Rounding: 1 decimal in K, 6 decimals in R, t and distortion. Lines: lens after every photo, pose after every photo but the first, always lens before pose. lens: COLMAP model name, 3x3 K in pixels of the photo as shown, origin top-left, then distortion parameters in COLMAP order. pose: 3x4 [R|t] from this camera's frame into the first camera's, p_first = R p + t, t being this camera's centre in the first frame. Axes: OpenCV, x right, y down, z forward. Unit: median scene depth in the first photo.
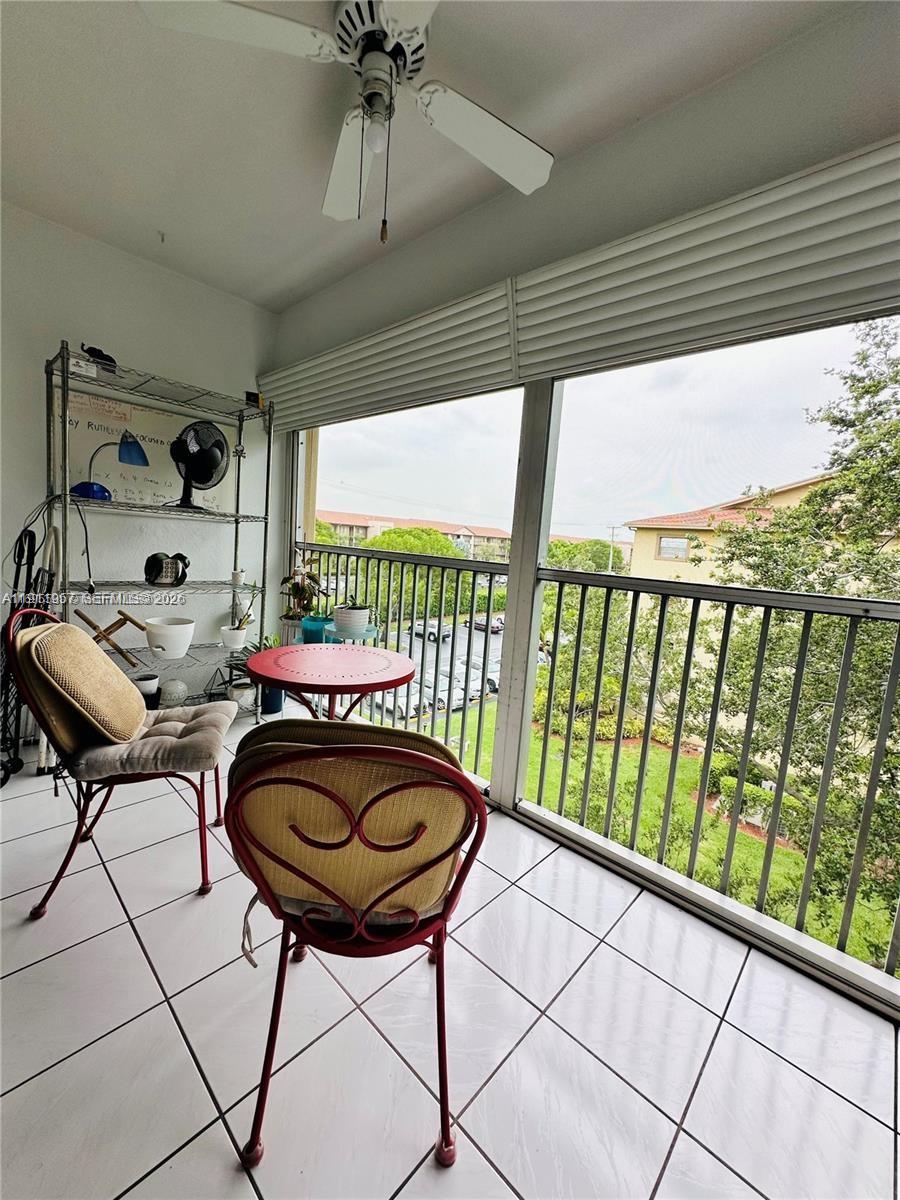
lens RADIAL K [[478.2, 0, 451.4], [0, 478.2, 598.3], [0, 0, 1]] dist [-0.001940, 0.000432]
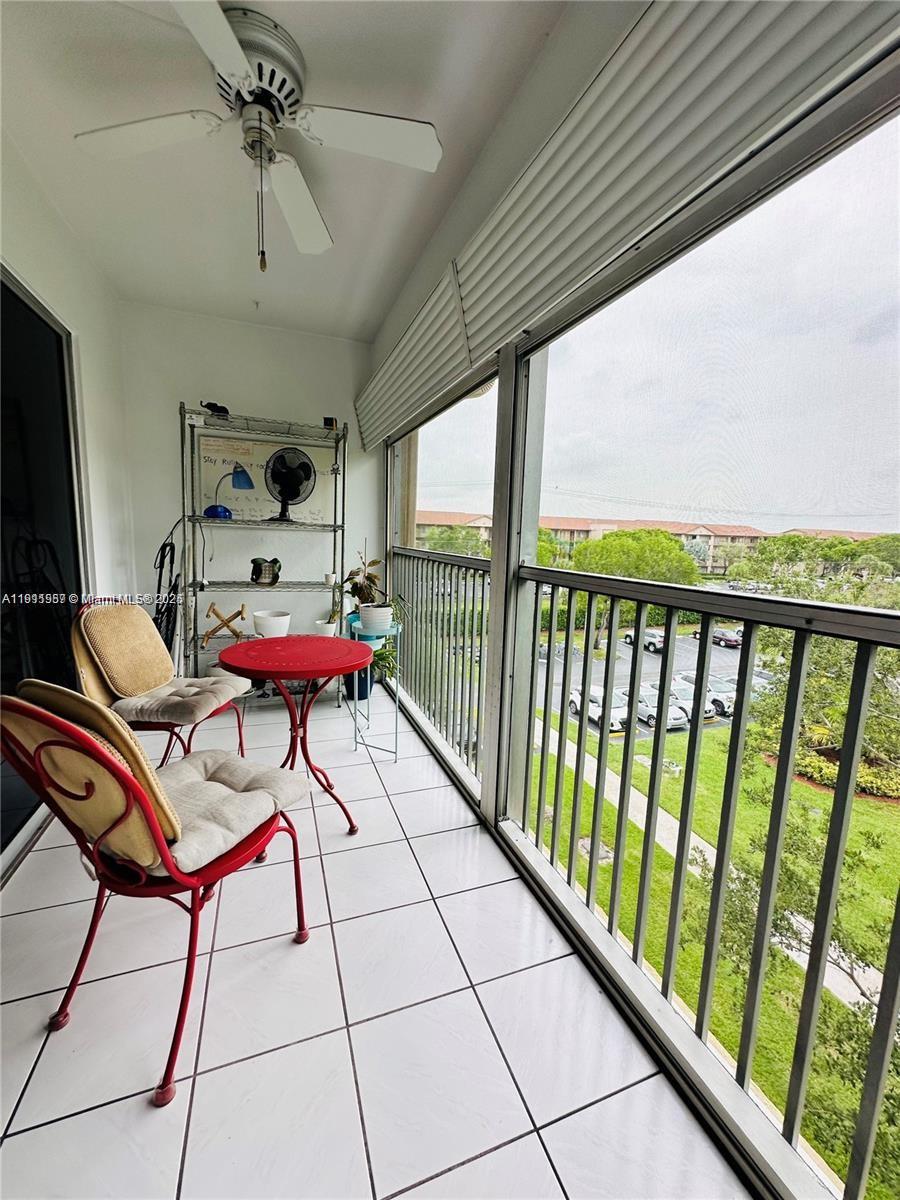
lens RADIAL K [[478.2, 0, 451.4], [0, 478.2, 598.3], [0, 0, 1]] dist [-0.001940, 0.000432]
pose [[0.896413, 0.017237, -0.442884, 0.371196], [-0.021927, 0.999745, -0.005471, 0.004898], [0.442676, 0.014615, 0.896562, 0.104024]]
